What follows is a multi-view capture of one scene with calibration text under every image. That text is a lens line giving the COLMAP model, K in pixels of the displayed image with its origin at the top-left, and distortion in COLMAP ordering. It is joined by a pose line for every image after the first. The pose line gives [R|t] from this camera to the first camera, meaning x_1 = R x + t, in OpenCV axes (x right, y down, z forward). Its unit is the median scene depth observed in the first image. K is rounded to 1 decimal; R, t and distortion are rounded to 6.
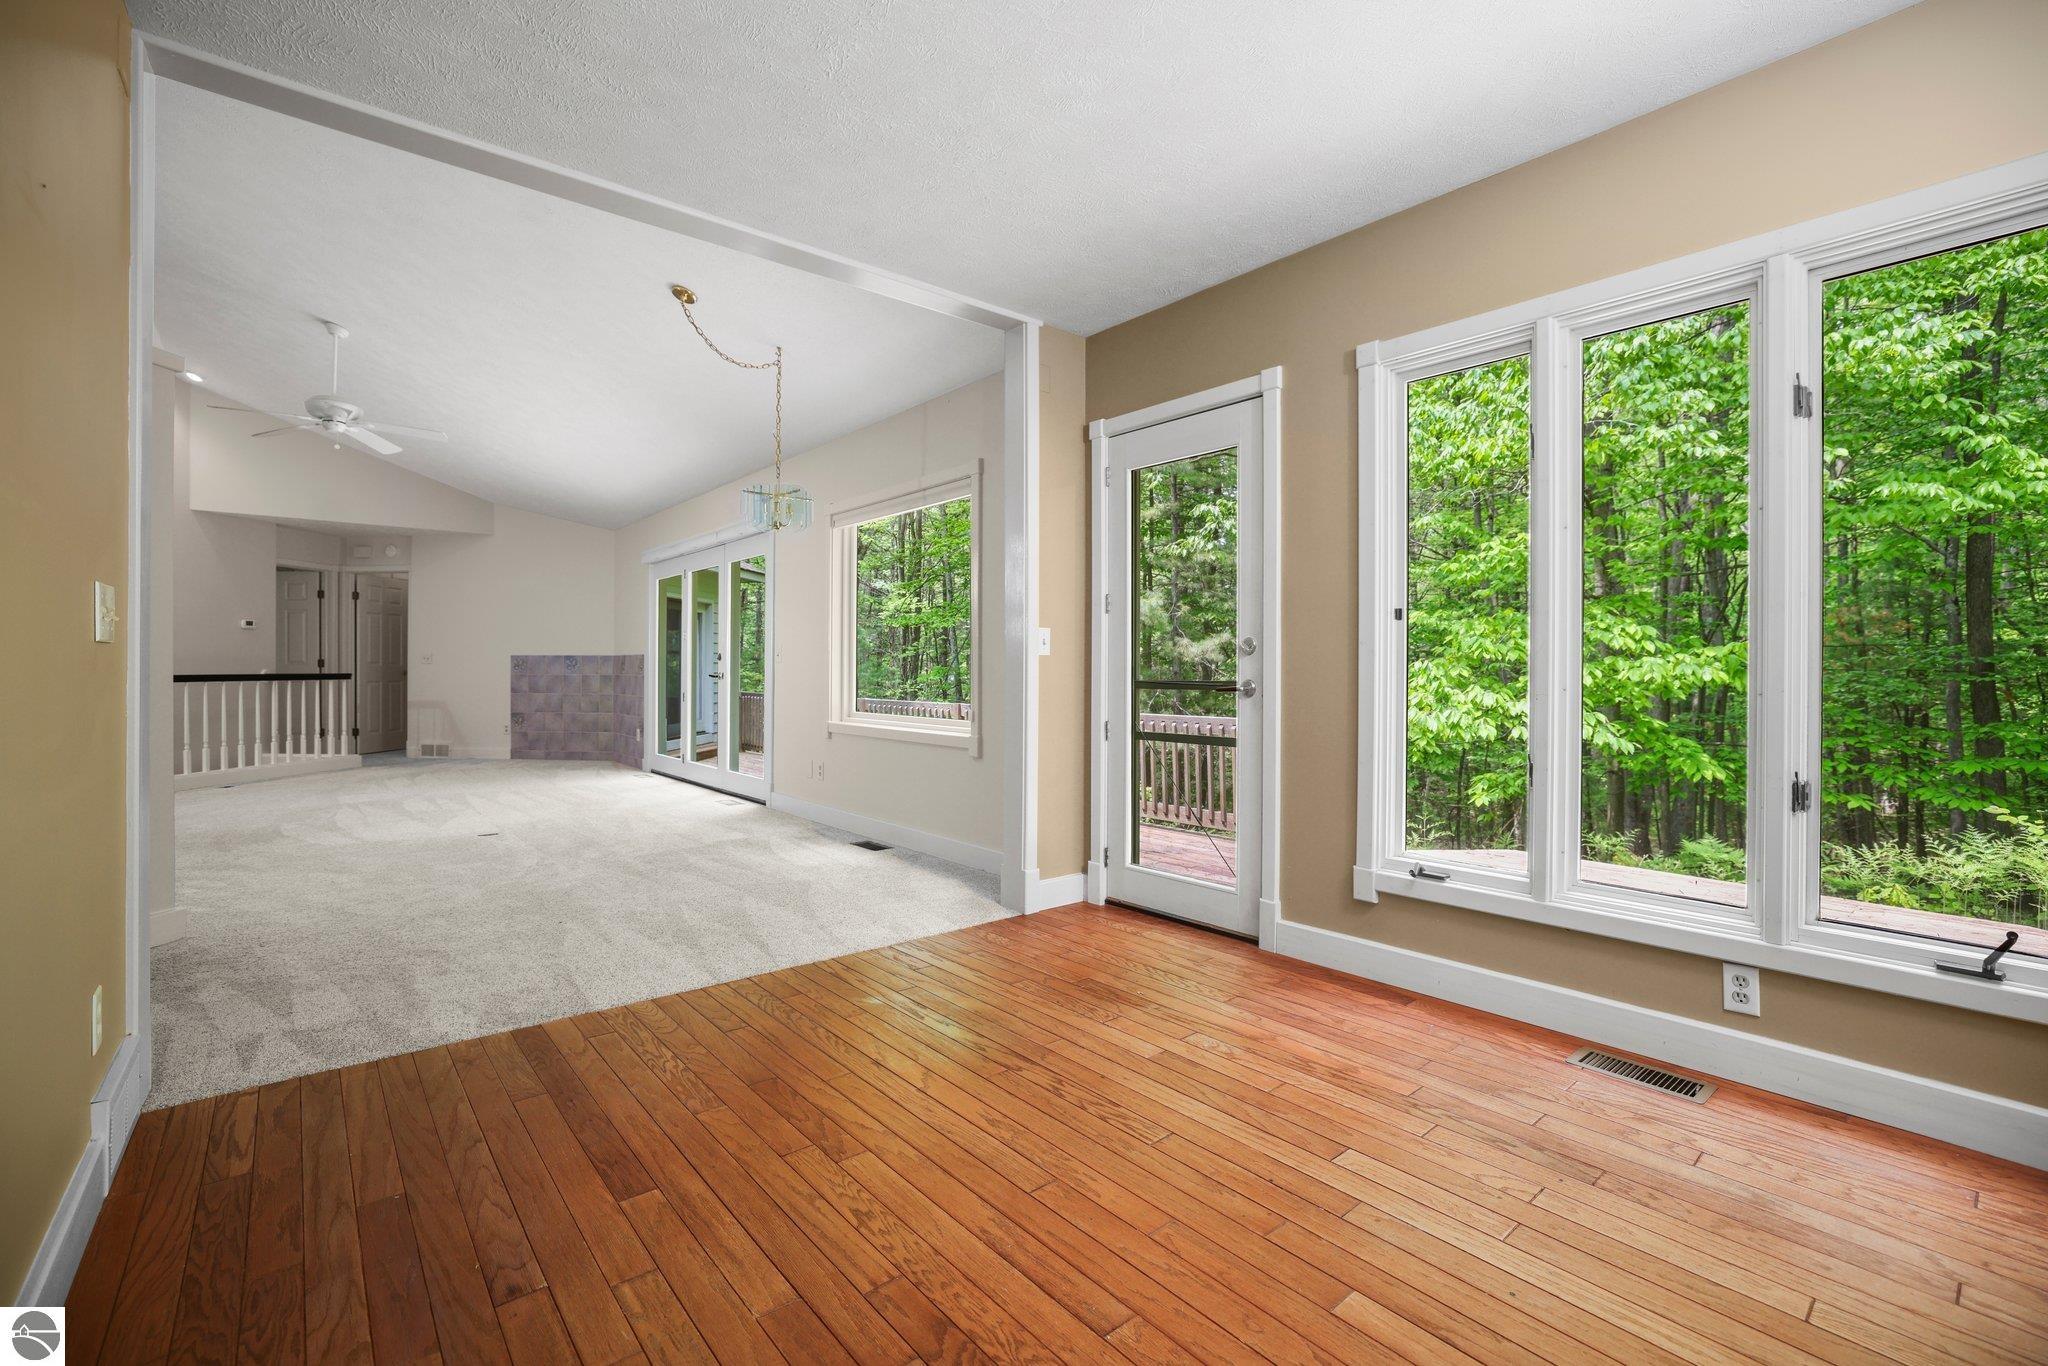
lens RADIAL K [[881.9, 0, 1013.1], [0, 881.9, 672.4], [0, 0, 1]] dist [-0.034328, 0.006313]
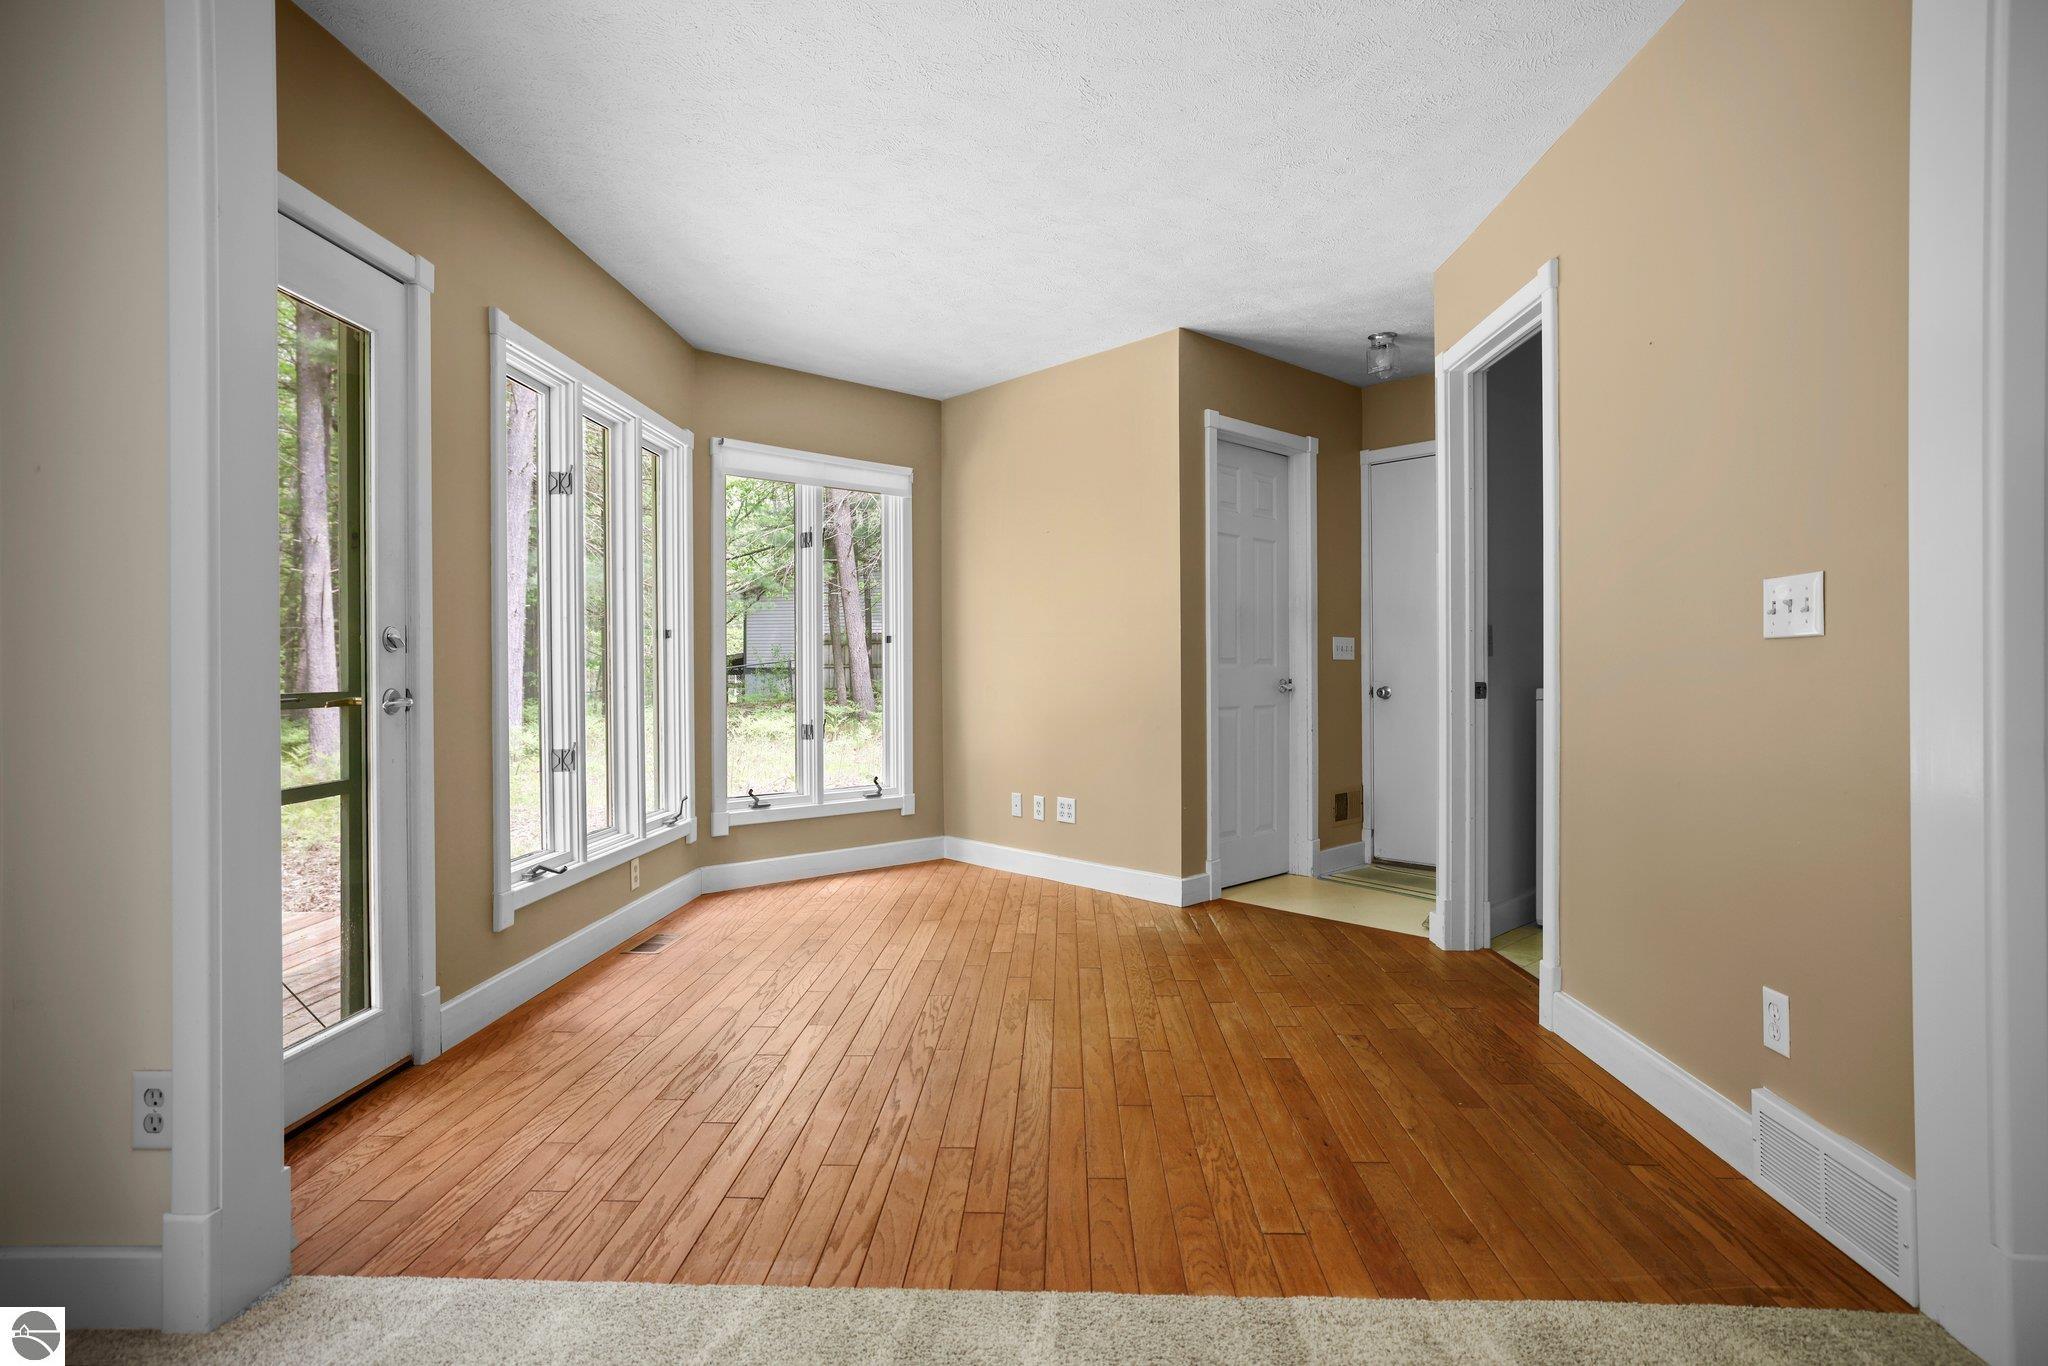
lens RADIAL K [[1063.6, 0, 1022.7], [0, 1063.6, 668.3], [0, 0, 1]] dist [-0.029565, 0.006663]
pose [[-0.742980, 0.005715, 0.669289, -0.890758], [0.007970, 0.999968, 0.000309, -0.003967], [-0.669266, 0.005564, -0.743002, 1.781119]]
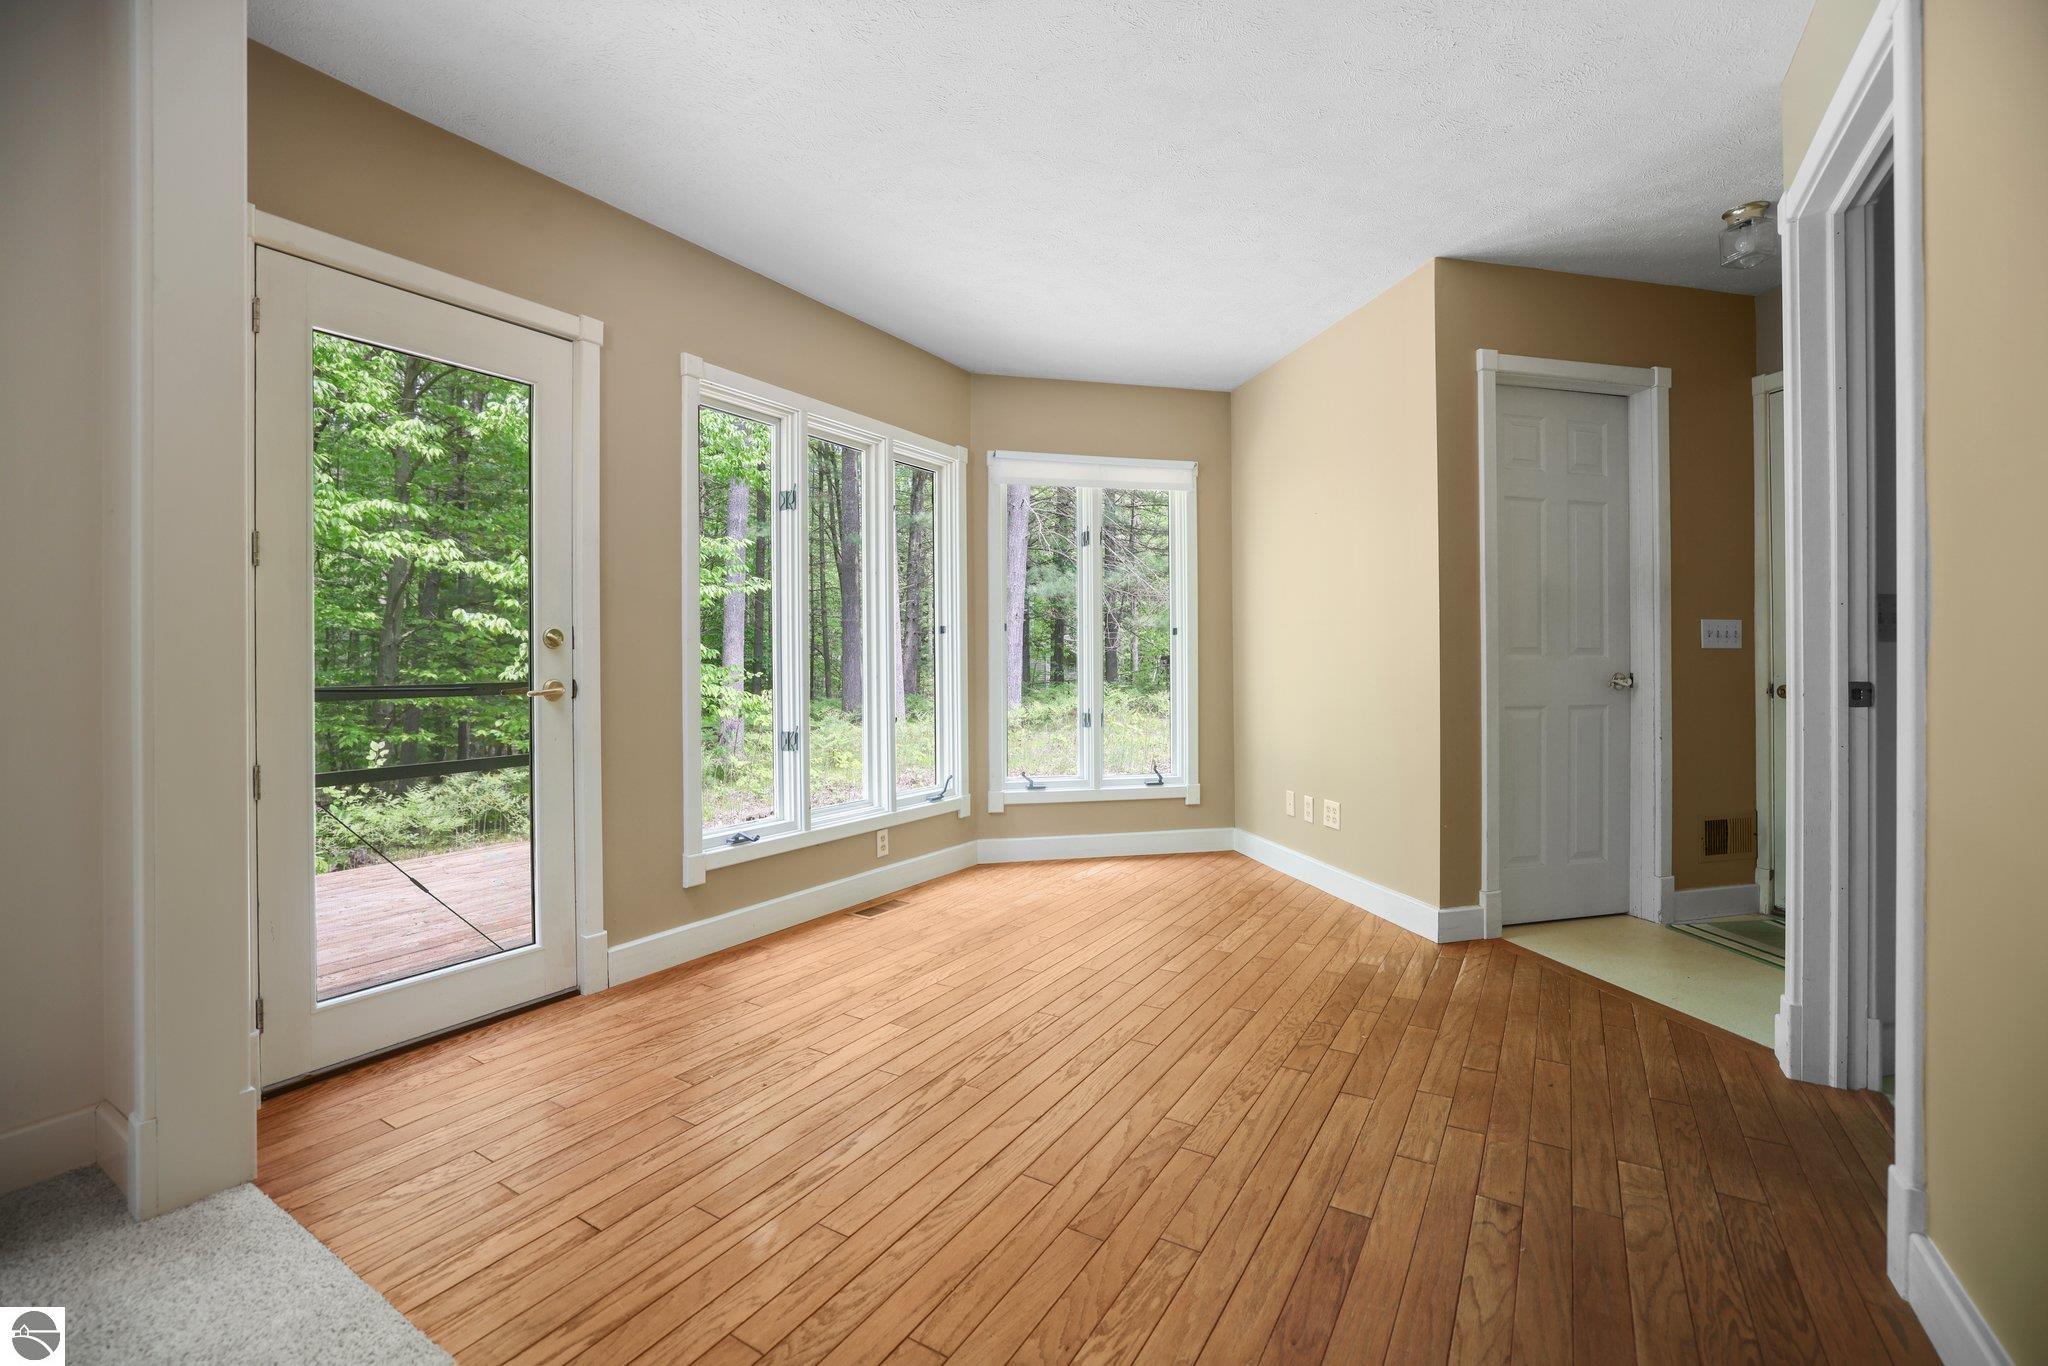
lens RADIAL K [[881.9, 0, 1019.0], [0, 881.9, 656.6], [0, 0, 1]] dist [-0.034328, 0.006313]
pose [[-0.312251, 0.007949, 0.949966, -0.882733], [0.008244, 0.999950, -0.005658, -0.004247], [-0.949964, 0.006065, -0.312301, 1.177225]]
